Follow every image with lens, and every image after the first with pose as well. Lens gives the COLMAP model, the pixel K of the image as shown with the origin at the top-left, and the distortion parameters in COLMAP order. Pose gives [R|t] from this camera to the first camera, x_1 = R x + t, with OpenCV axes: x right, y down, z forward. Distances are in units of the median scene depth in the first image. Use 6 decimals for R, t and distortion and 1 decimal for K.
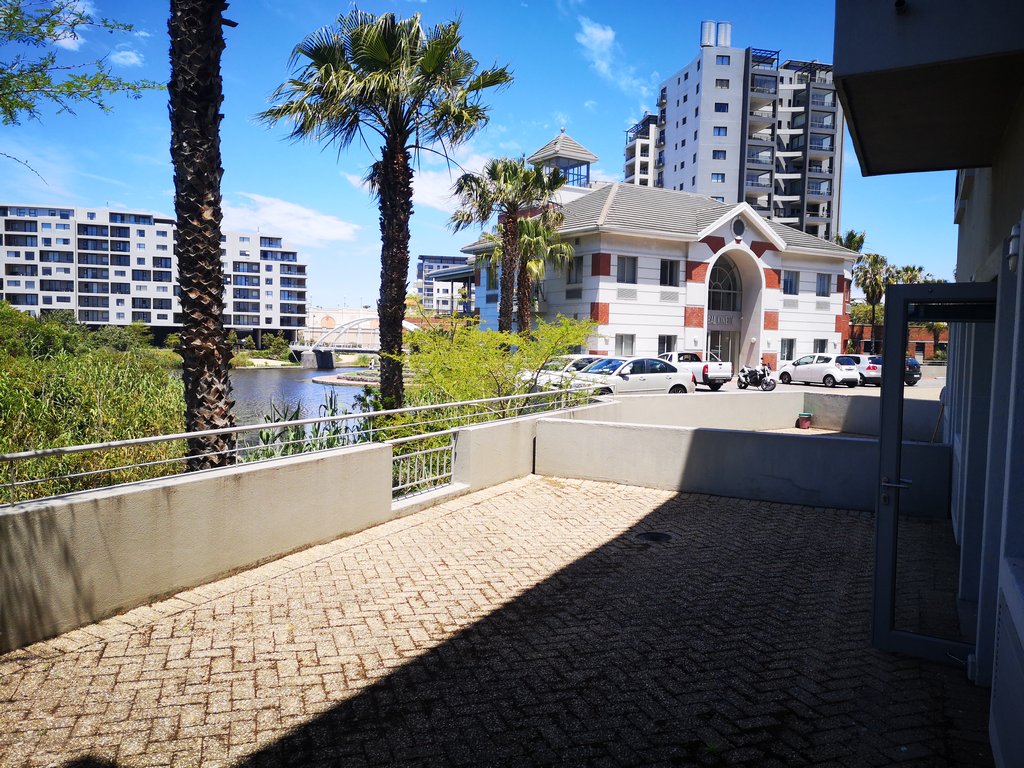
lens RADIAL K [[799.2, 0, 514.0], [0, 799.2, 393.5], [0, 0, 1]] dist [0.056031, -0.038124]
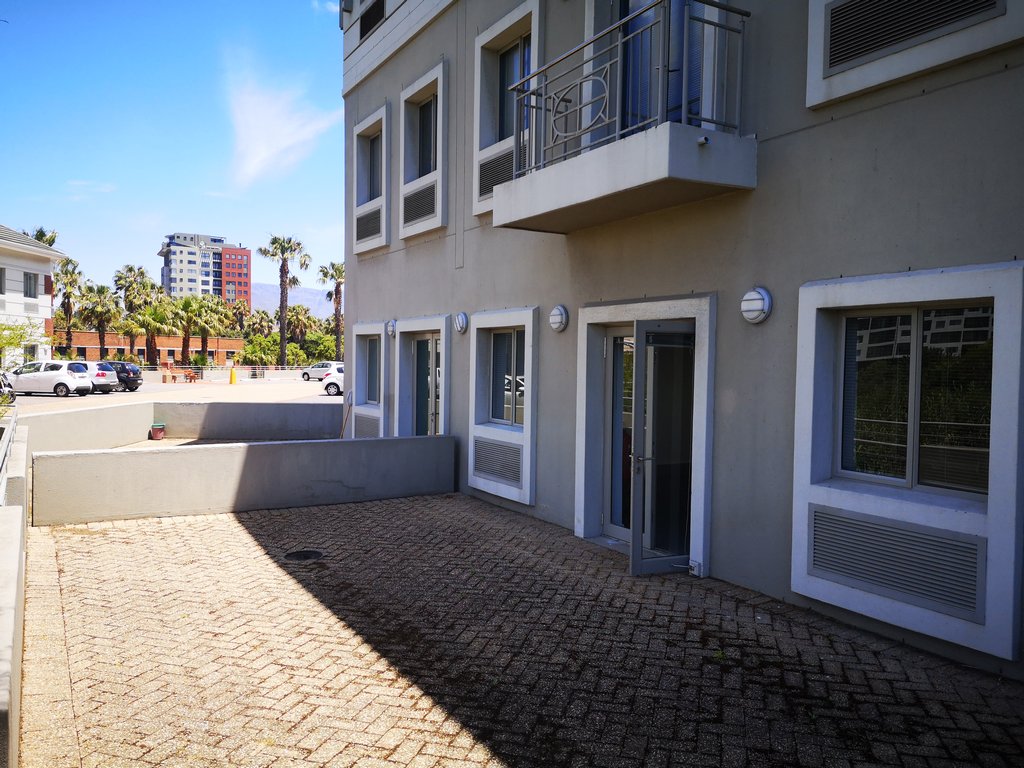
lens RADIAL K [[799.2, 0, 514.7], [0, 799.2, 377.1], [0, 0, 1]] dist [0.056031, -0.038124]
pose [[0.542321, -0.032315, 0.839550, -0.655094], [0.052825, 0.998594, 0.004314, -0.039336], [-0.838509, 0.042009, 0.543266, 0.308967]]
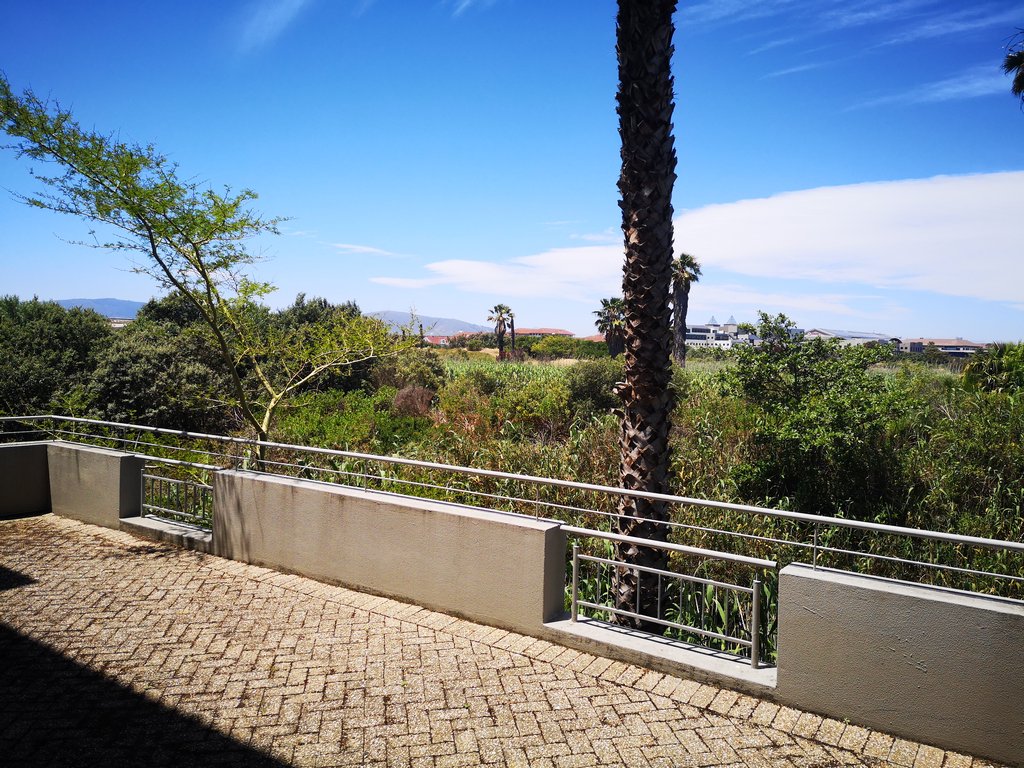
lens RADIAL K [[799.2, 0, 508.4], [0, 799.2, 377.2], [0, 0, 1]] dist [0.056031, -0.038124]
pose [[-0.150704, 0.017757, -0.988419, 0.694427], [-0.086571, 0.995760, 0.031089, -0.113631], [0.984781, 0.090254, -0.148527, 1.355097]]
